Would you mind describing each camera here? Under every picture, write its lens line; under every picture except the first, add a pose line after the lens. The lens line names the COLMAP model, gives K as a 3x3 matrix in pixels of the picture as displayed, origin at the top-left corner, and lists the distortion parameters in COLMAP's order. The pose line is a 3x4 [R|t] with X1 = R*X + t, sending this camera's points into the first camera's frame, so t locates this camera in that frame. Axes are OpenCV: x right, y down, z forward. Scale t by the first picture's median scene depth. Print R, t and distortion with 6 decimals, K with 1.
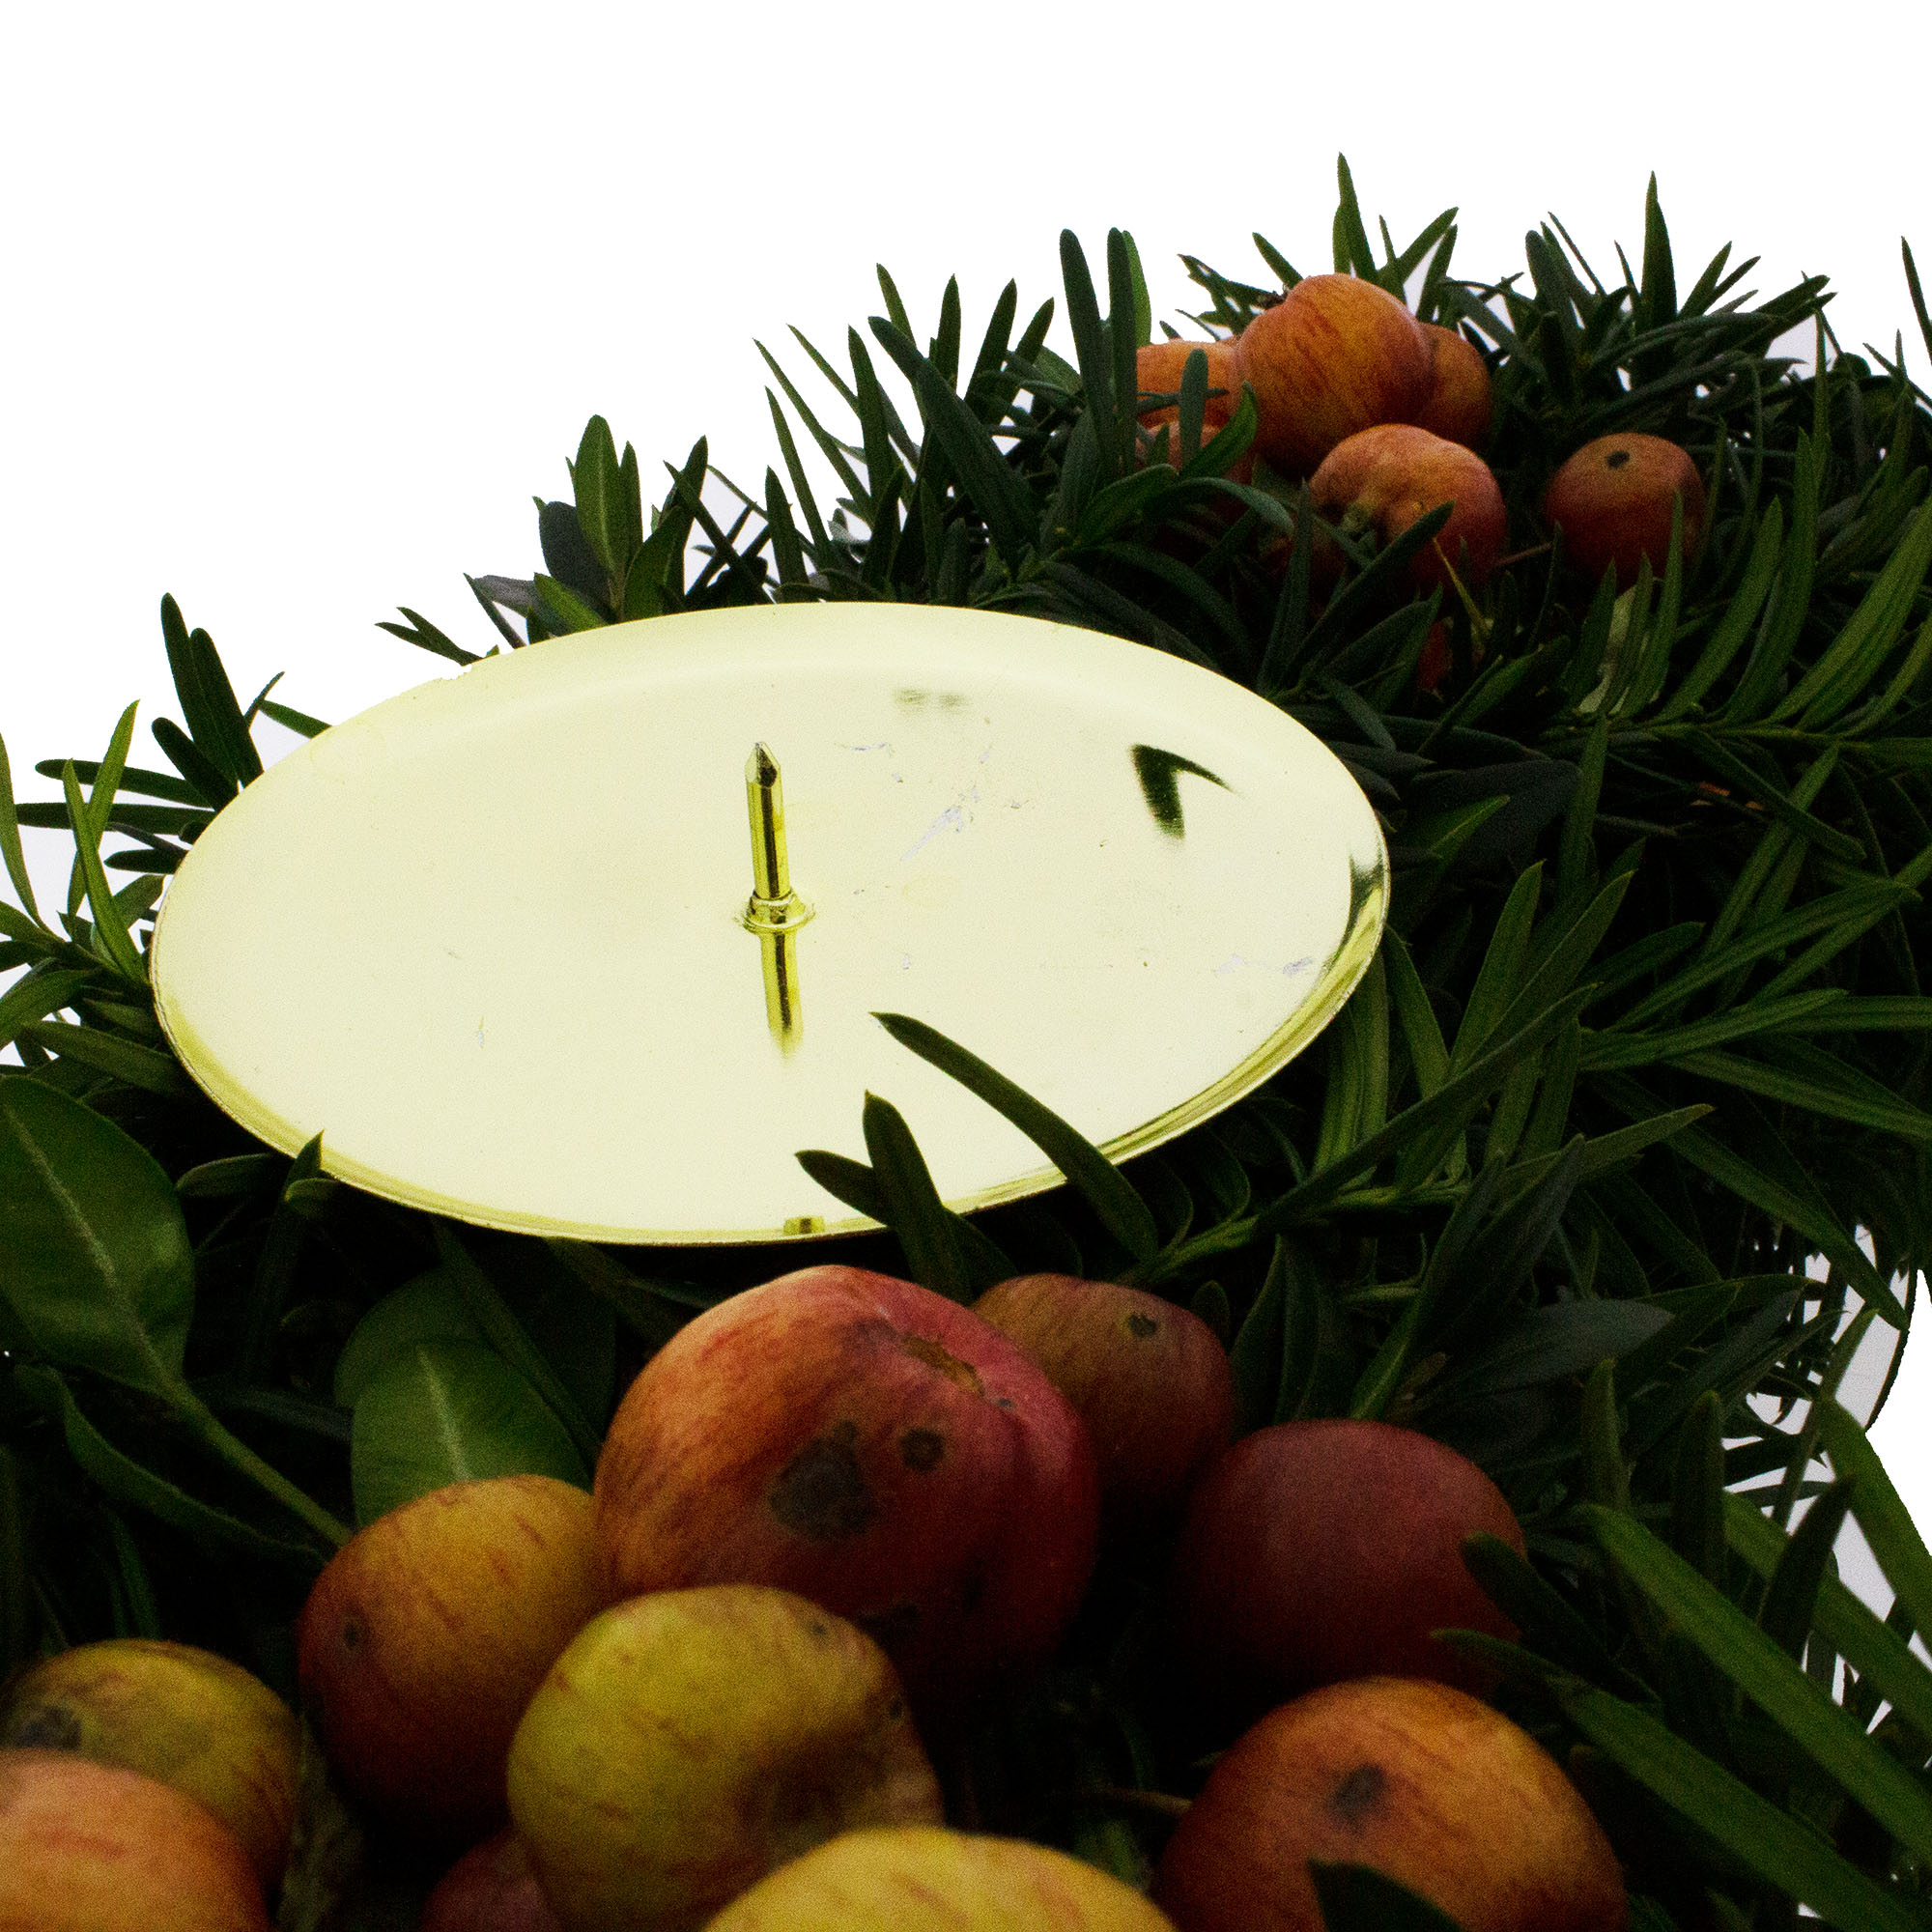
lens RADIAL K [[2212.5, 0, 966.0], [0, 2212.5, 966.0], [0, 0, 1]] dist [-0.136030, 0.021136]
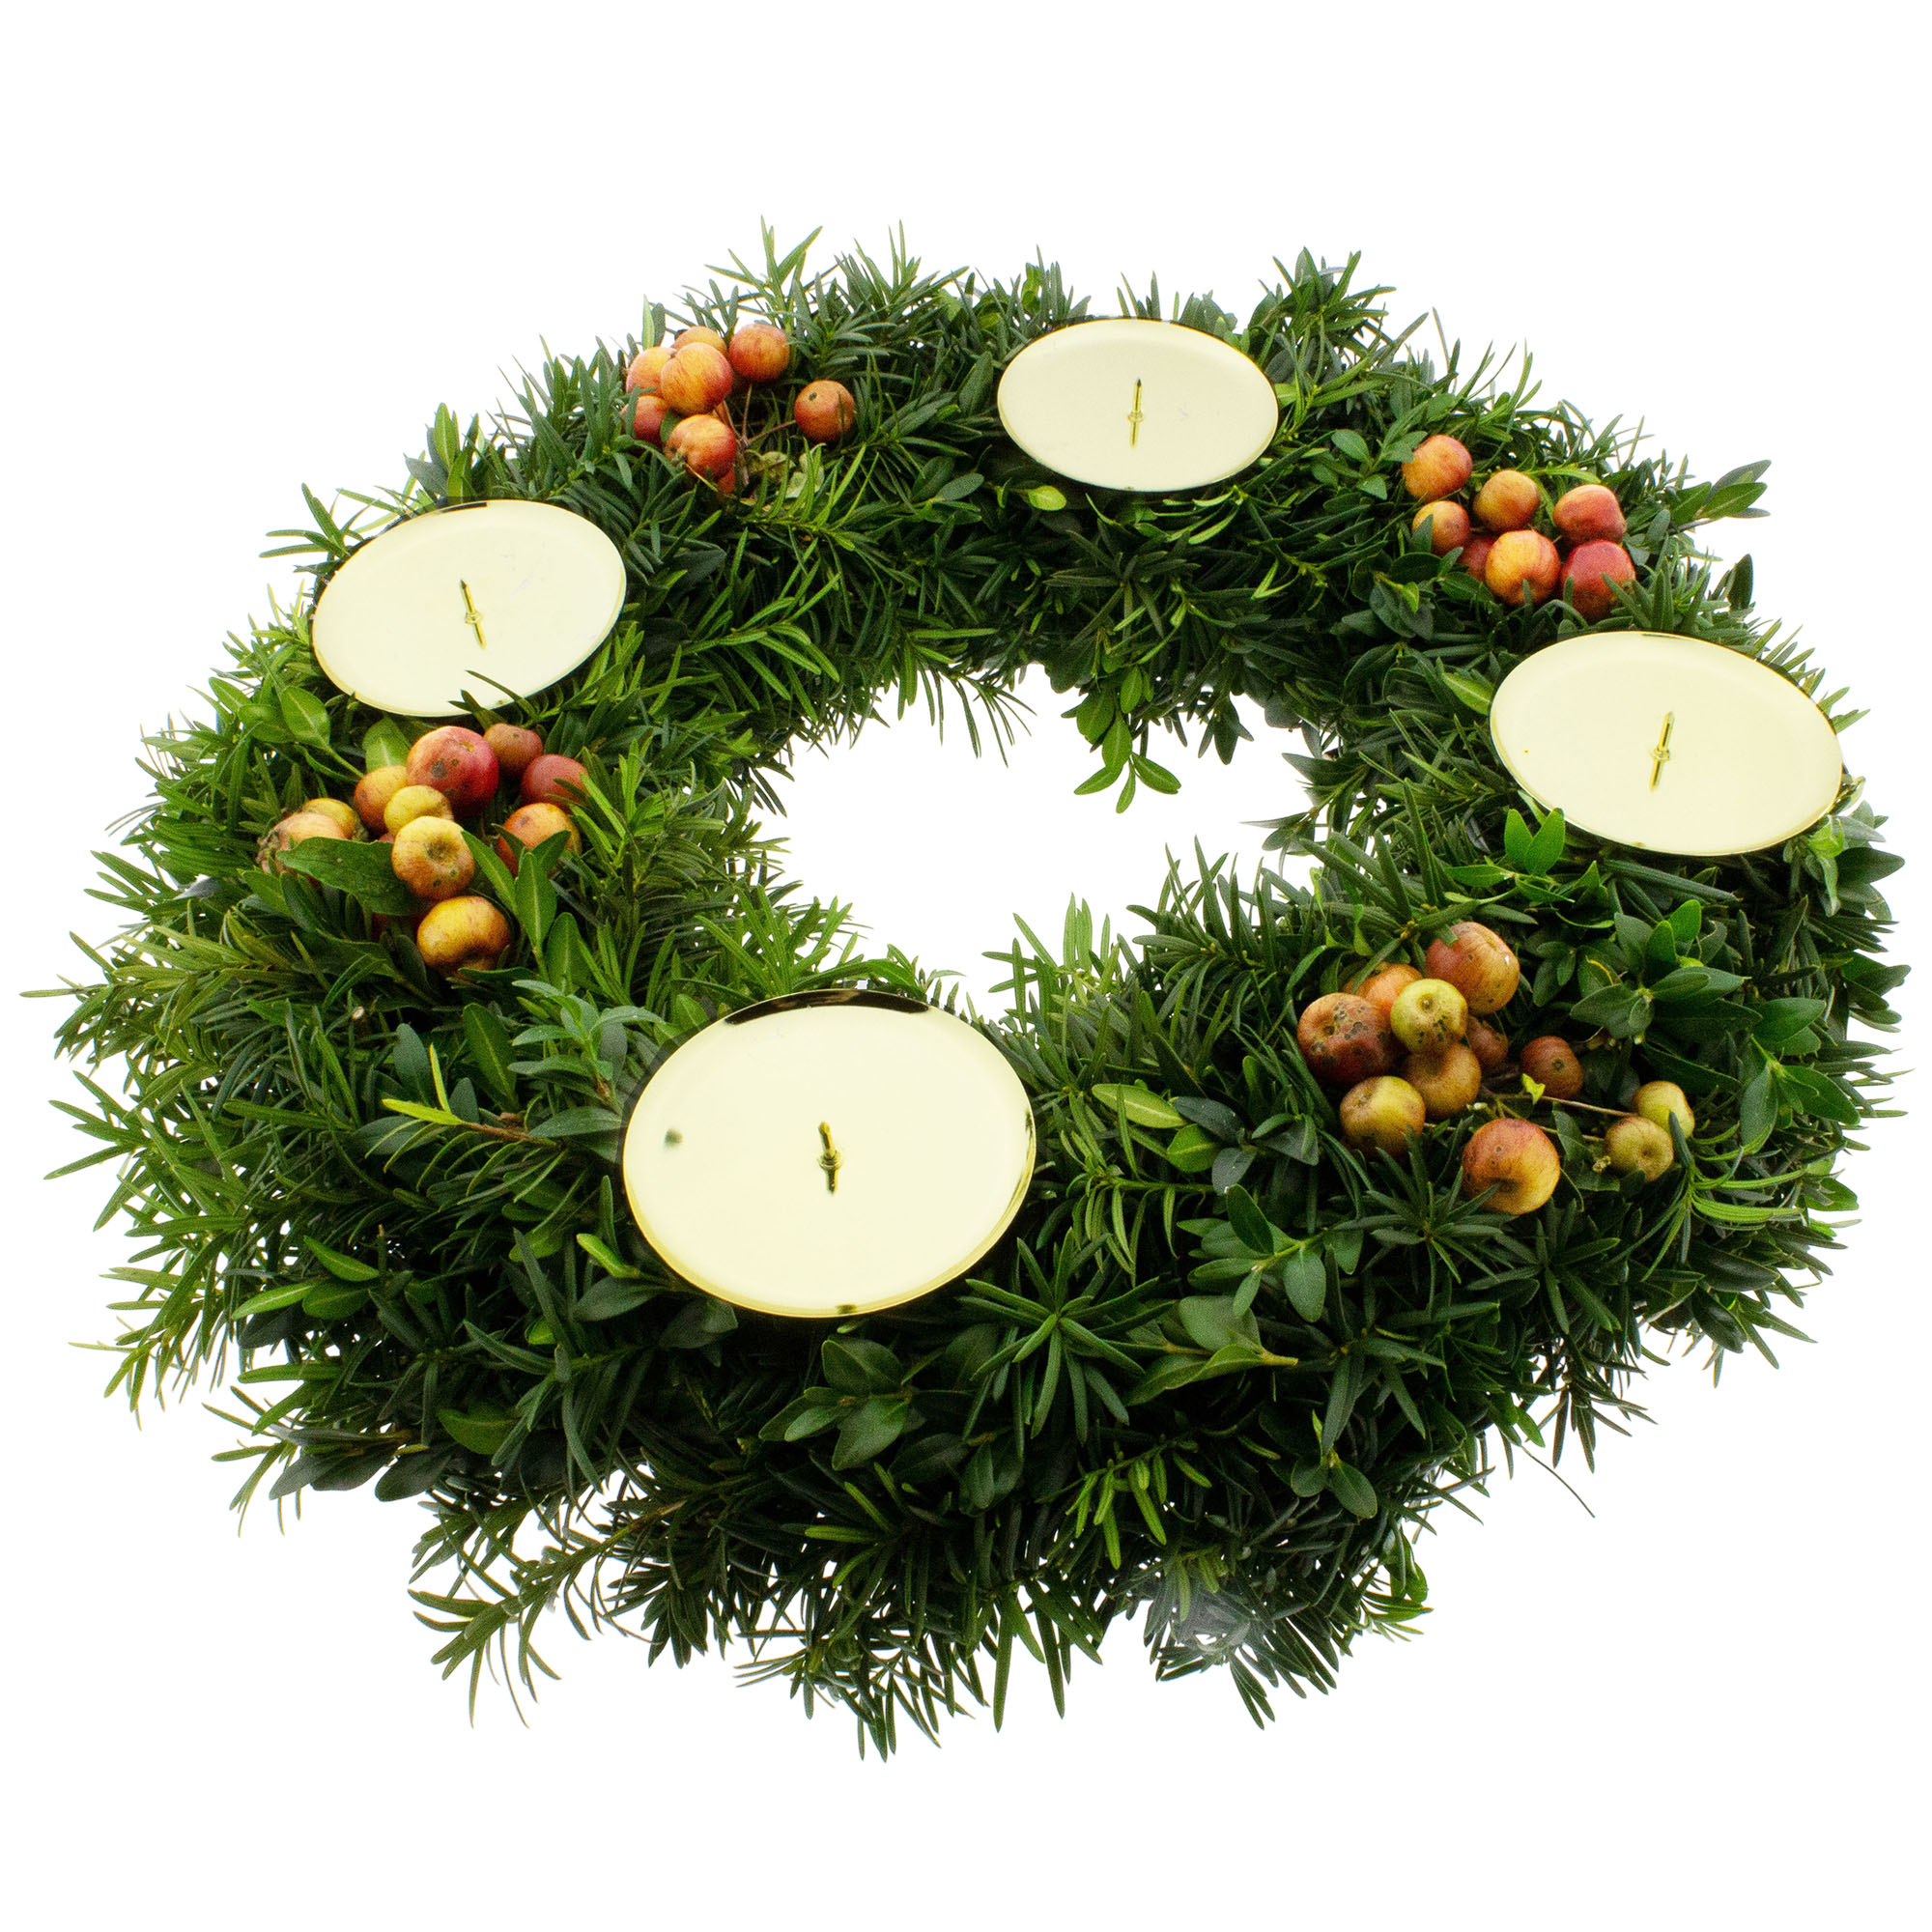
lens RADIAL K [[2212.5, 0, 966.0], [0, 2212.5, 966.0], [0, 0, 1]] dist [-0.136030, 0.021136]
pose [[0.997438, 0.019638, -0.068783, 1.379225], [0.005104, 0.939590, 0.342265, -0.994986], [0.071349, -0.341739, 0.937082, -3.577776]]
